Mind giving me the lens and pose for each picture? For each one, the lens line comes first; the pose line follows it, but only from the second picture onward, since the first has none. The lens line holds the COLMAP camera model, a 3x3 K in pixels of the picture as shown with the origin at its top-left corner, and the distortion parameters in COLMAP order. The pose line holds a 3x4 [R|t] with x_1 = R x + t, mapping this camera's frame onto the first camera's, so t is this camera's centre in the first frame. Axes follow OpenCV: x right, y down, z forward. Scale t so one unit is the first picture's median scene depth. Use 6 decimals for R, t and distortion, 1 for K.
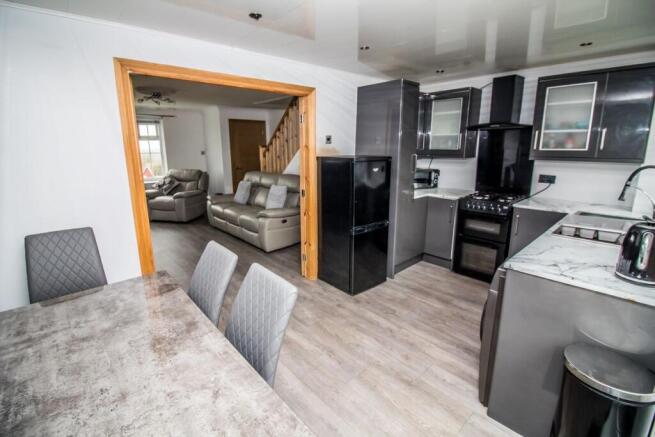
lens RADIAL K [[308.3, 0, 327.2], [0, 308.3, 216.5], [0, 0, 1]] dist [-0.002560, -0.000507]
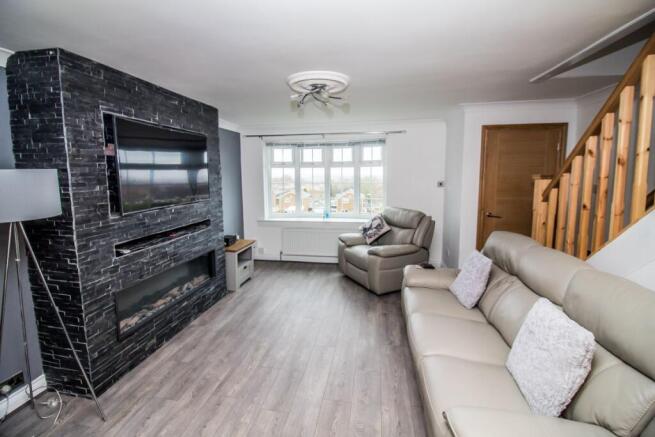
lens RADIAL K [[308.3, 0, 310.9], [0, 308.3, 205.4], [0, 0, 1]] dist [-0.002560, -0.000507]
pose [[0.598241, 0.081191, -0.797192, -0.055742], [-0.165070, 0.986003, -0.023453, -0.115742], [0.784130, 0.145623, 0.603270, 0.461073]]
